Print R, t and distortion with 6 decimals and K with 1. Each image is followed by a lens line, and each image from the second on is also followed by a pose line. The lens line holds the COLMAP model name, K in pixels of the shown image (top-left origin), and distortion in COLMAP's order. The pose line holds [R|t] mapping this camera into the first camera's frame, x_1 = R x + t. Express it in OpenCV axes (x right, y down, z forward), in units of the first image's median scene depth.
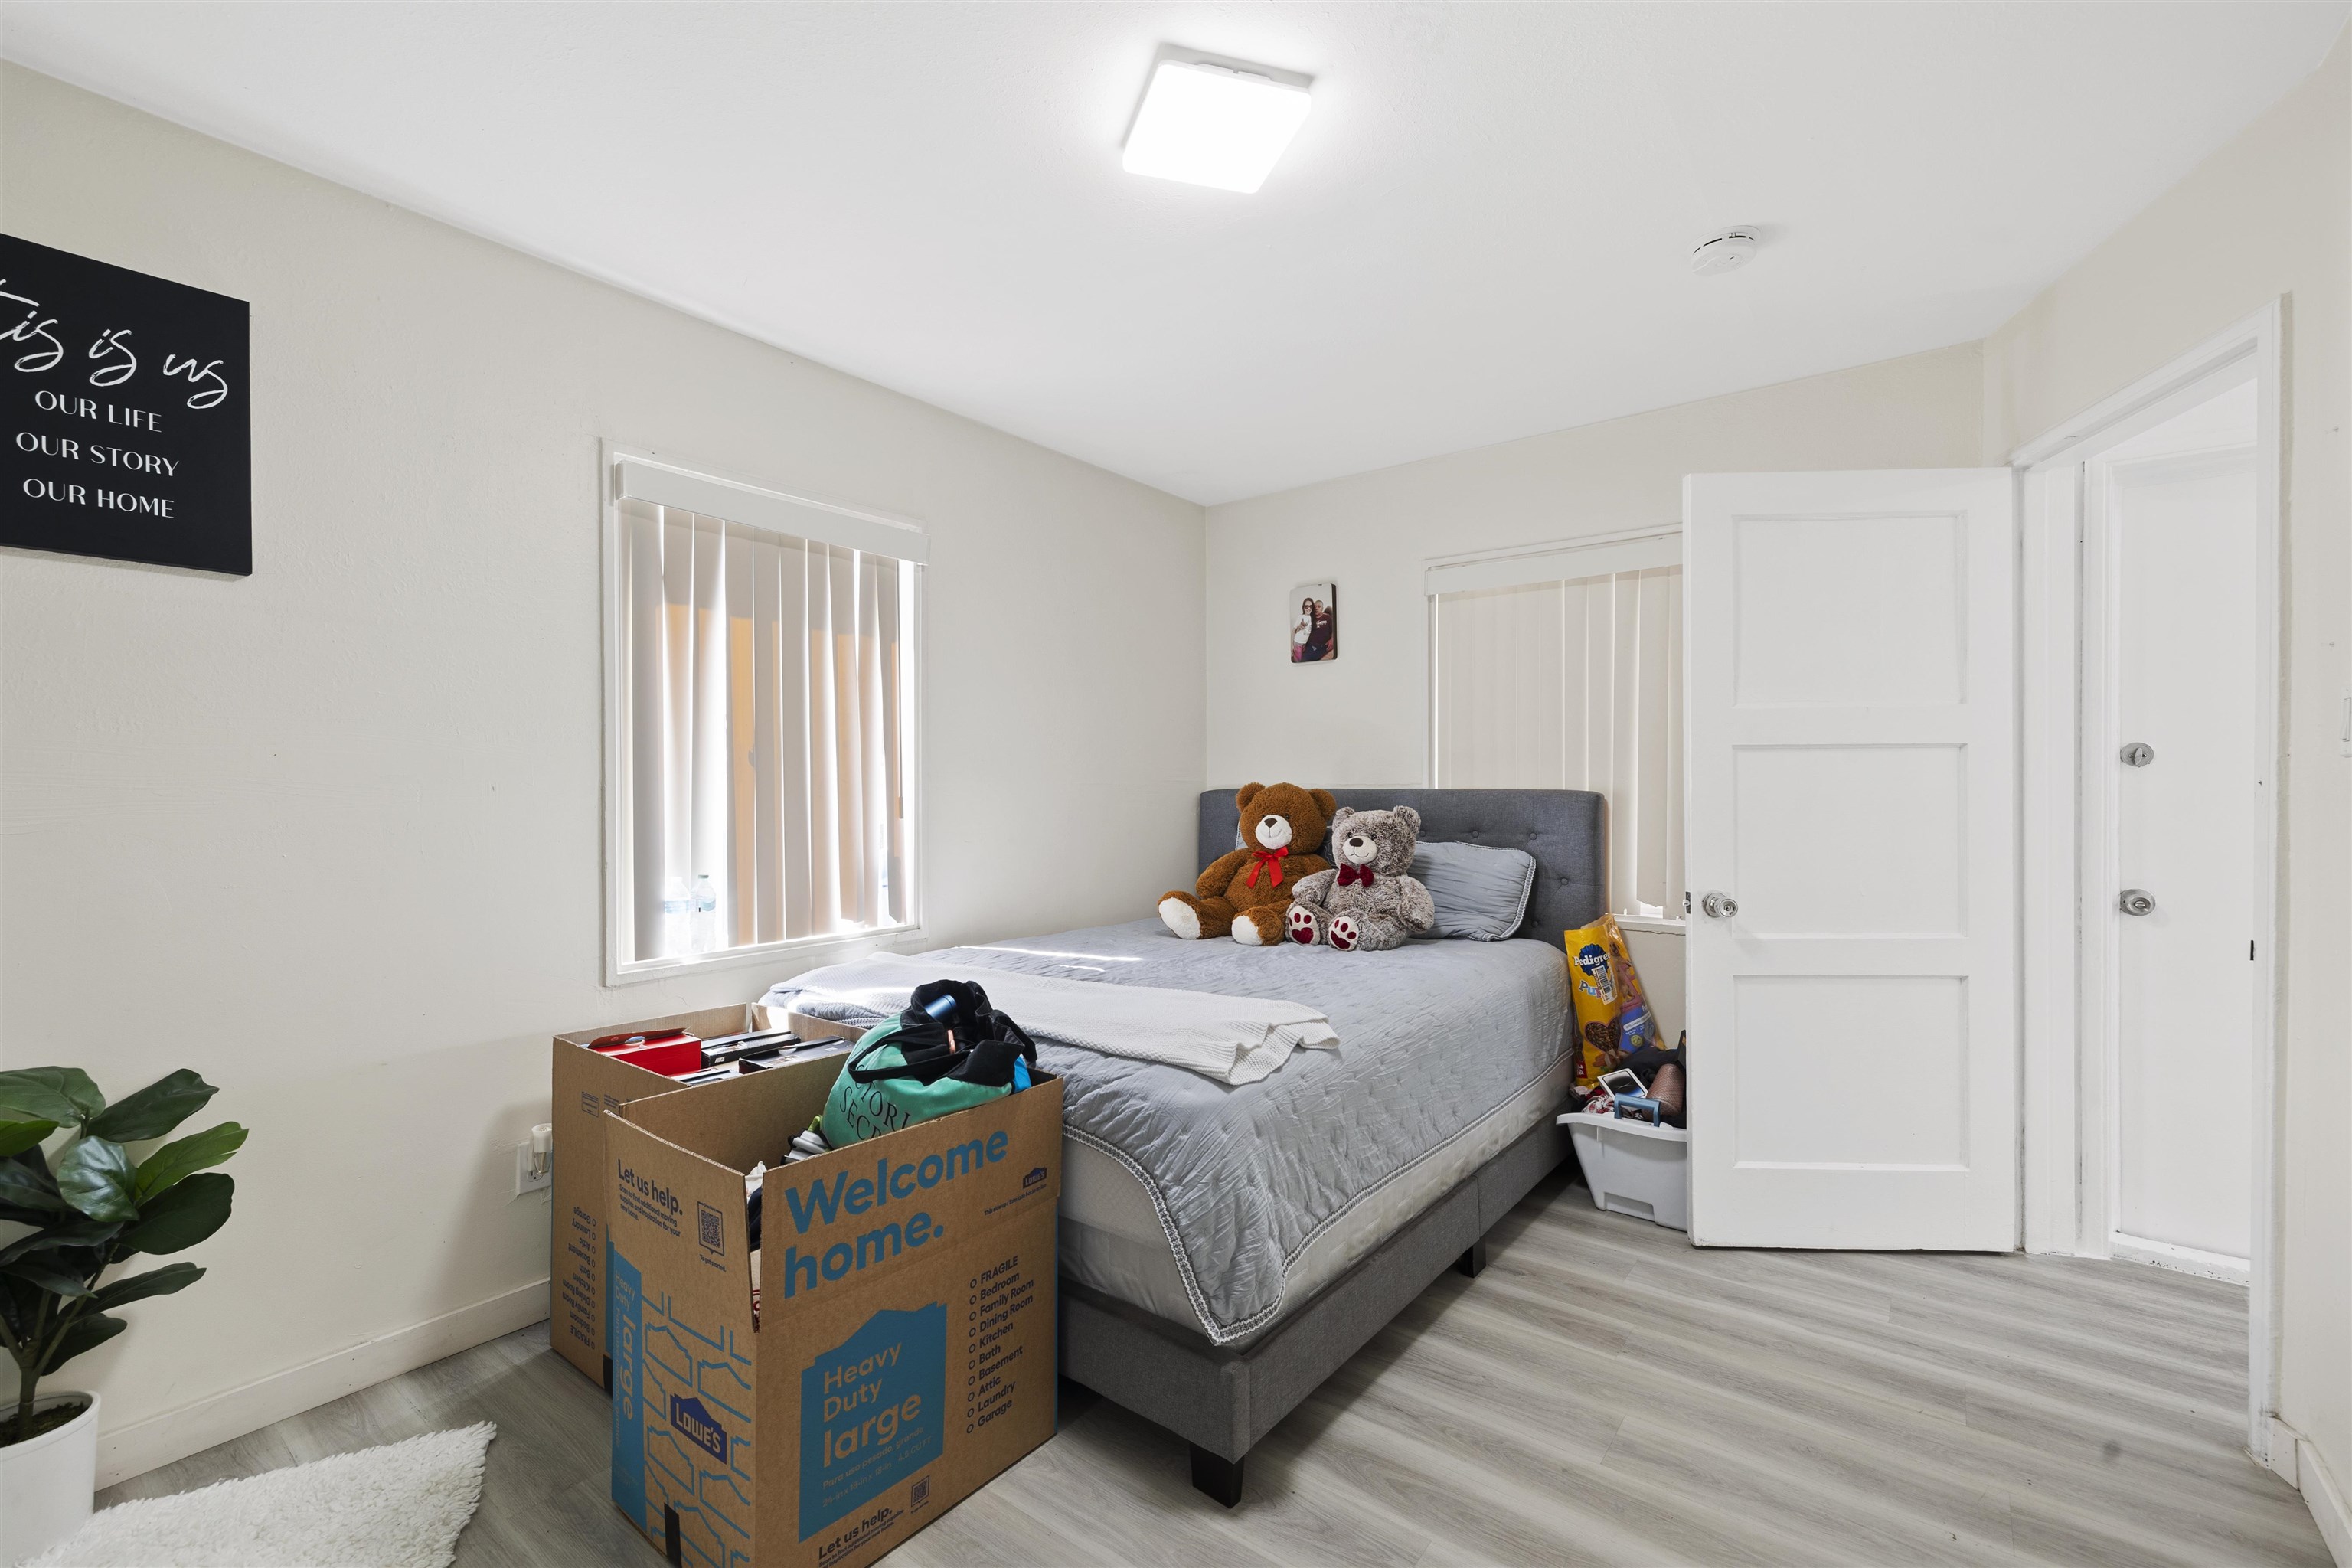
lens RADIAL K [[999.2, 0, 1156.9], [0, 999.2, 779.3], [0, 0, 1]] dist [-0.000092, 0.001196]
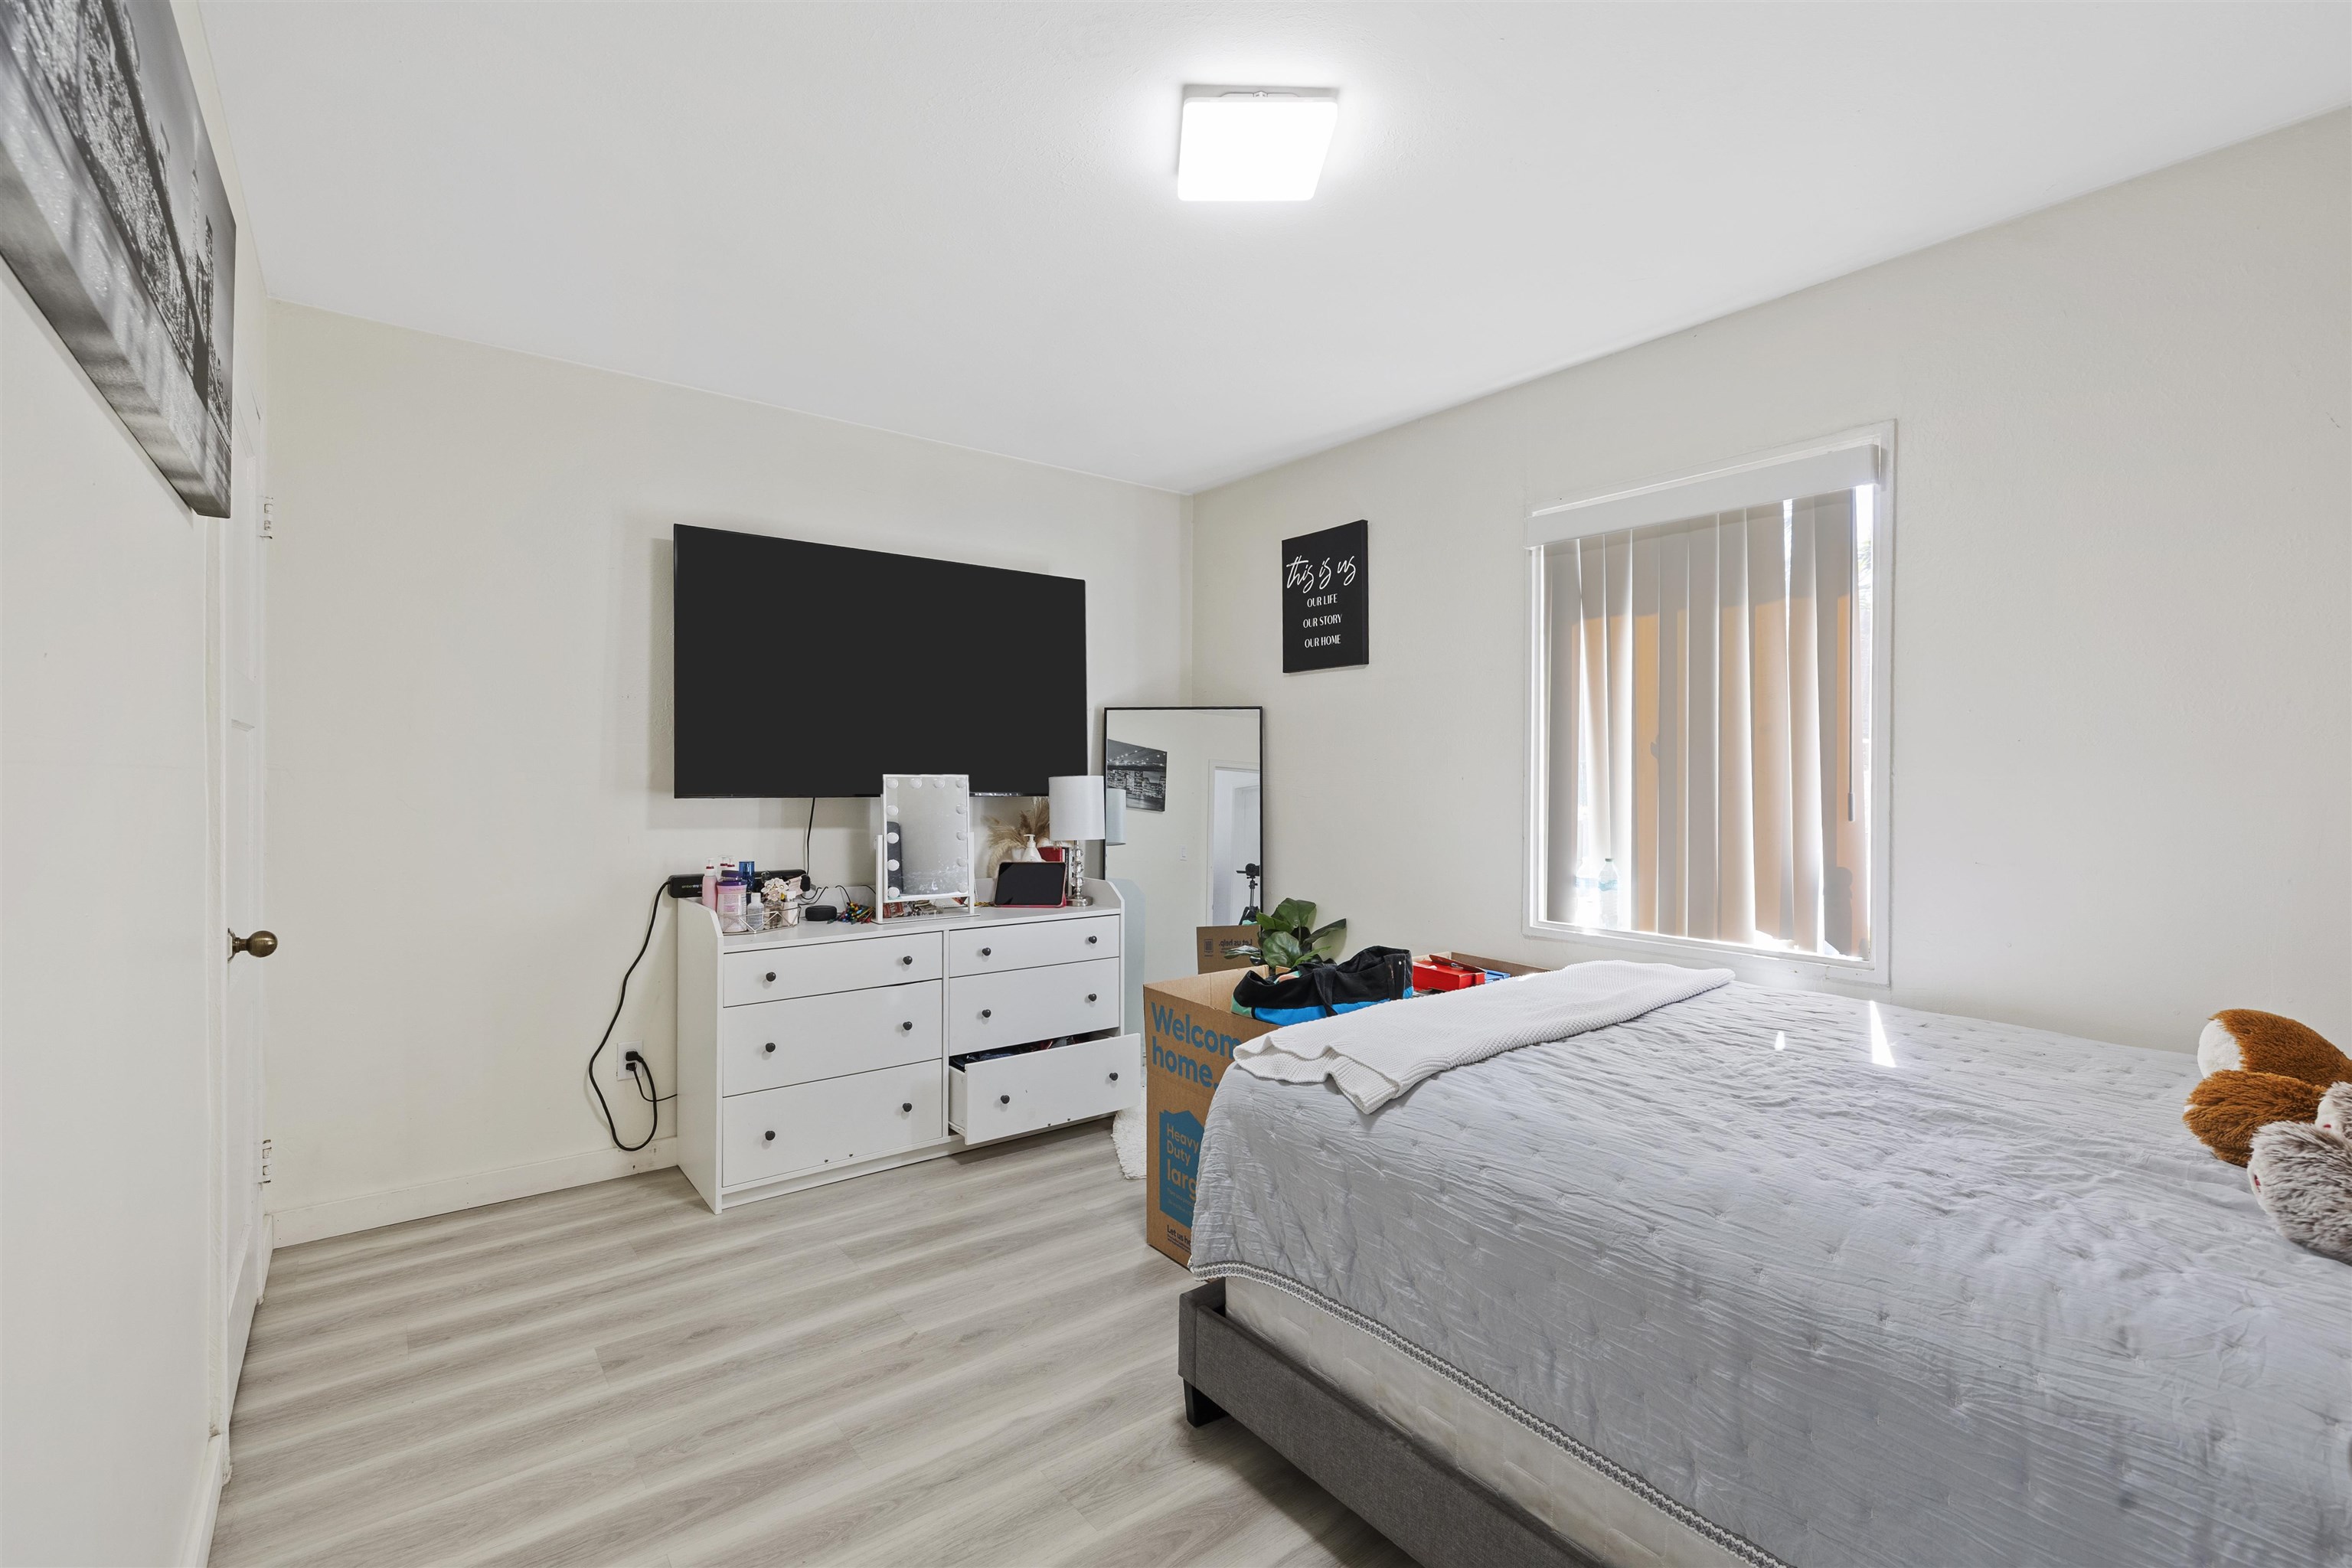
lens RADIAL K [[999.2, 0, 1156.5], [0, 999.2, 781.9], [0, 0, 1]] dist [-0.000092, 0.001196]
pose [[-0.235013, 0.004584, -0.971981, 1.047530], [0.000027, 0.999989, 0.004709, 0.008237], [0.971992, 0.001080, -0.235011, 1.102908]]
